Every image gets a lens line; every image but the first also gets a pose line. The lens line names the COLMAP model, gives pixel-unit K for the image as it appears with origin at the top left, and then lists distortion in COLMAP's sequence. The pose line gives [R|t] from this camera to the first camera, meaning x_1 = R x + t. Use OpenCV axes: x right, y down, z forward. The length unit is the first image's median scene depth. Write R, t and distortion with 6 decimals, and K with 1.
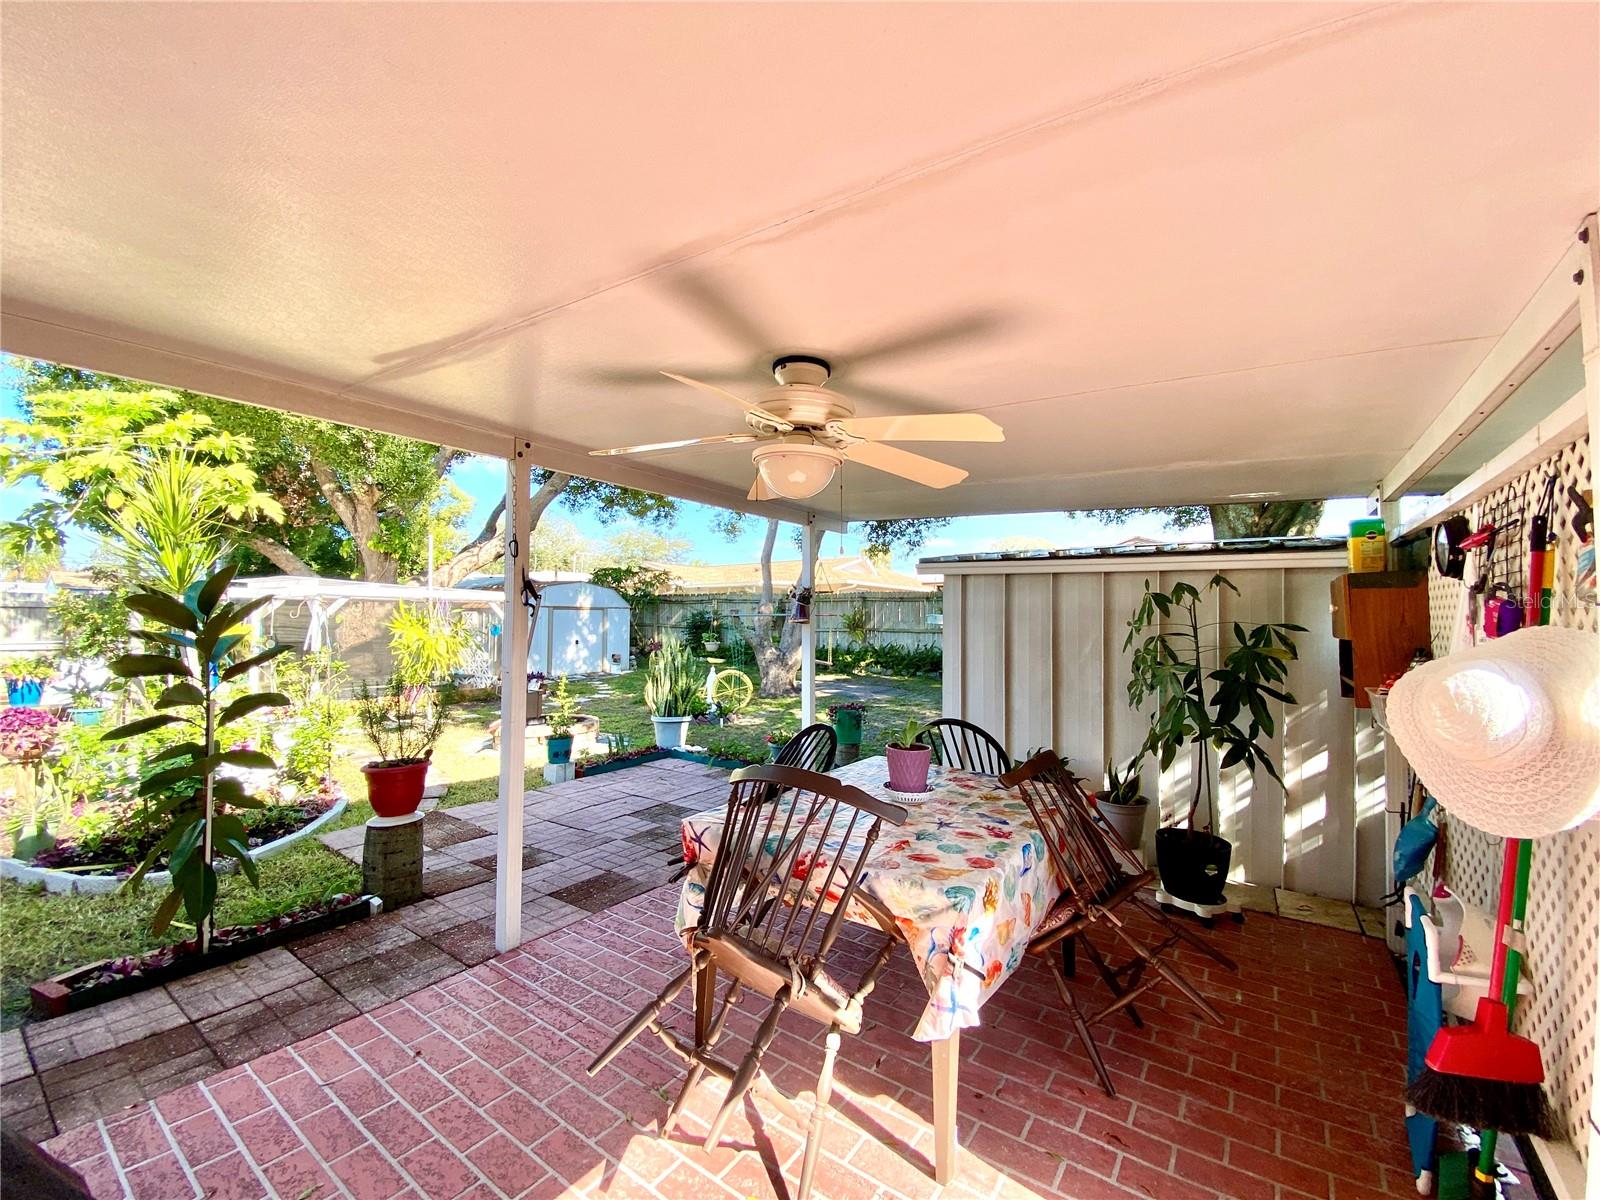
lens RADIAL K [[649.5, 0, 794.2], [0, 649.5, 596.8], [0, 0, 1]] dist [-0.000466, -0.010341]
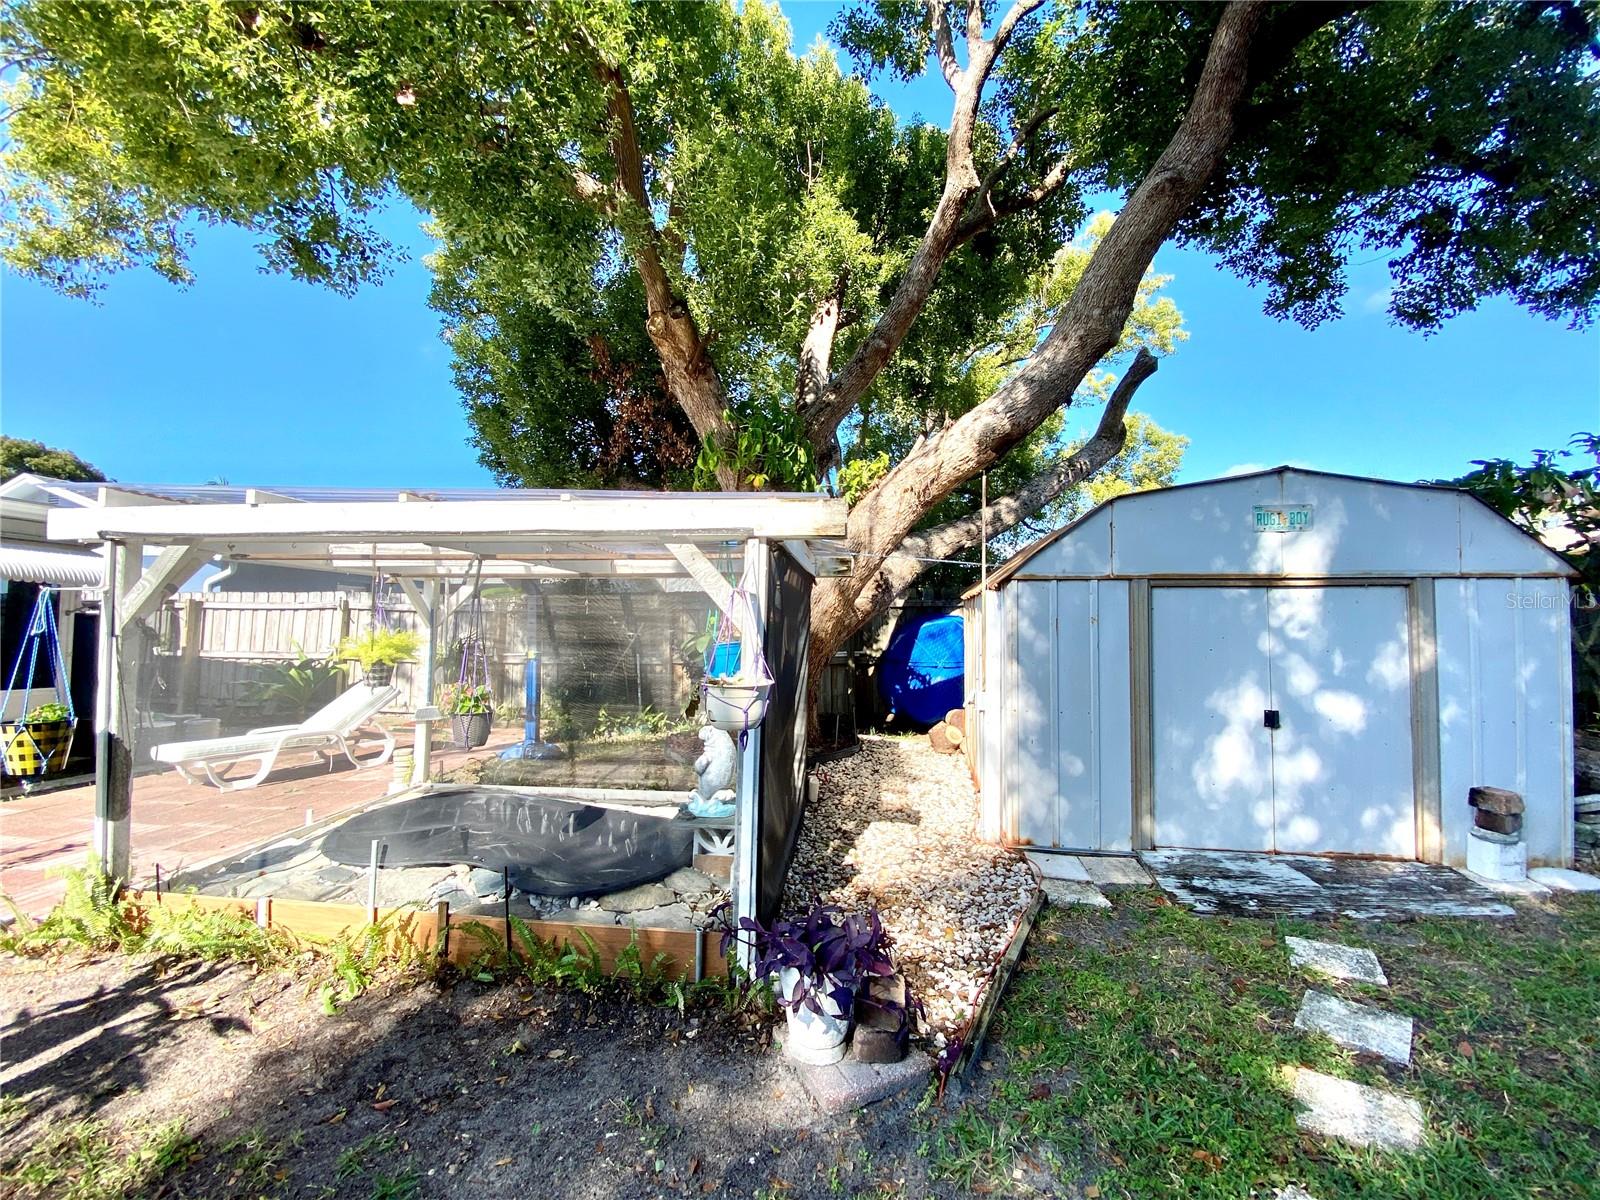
lens RADIAL K [[649.5, 0, 792.0], [0, 649.5, 595.8], [0, 0, 1]] dist [-0.000466, -0.010341]
pose [[0.438598, -0.045488, -0.897531, -0.193078], [0.024903, 0.998950, -0.038459, 0.028528], [0.898338, -0.005483, 0.439271, 0.734532]]
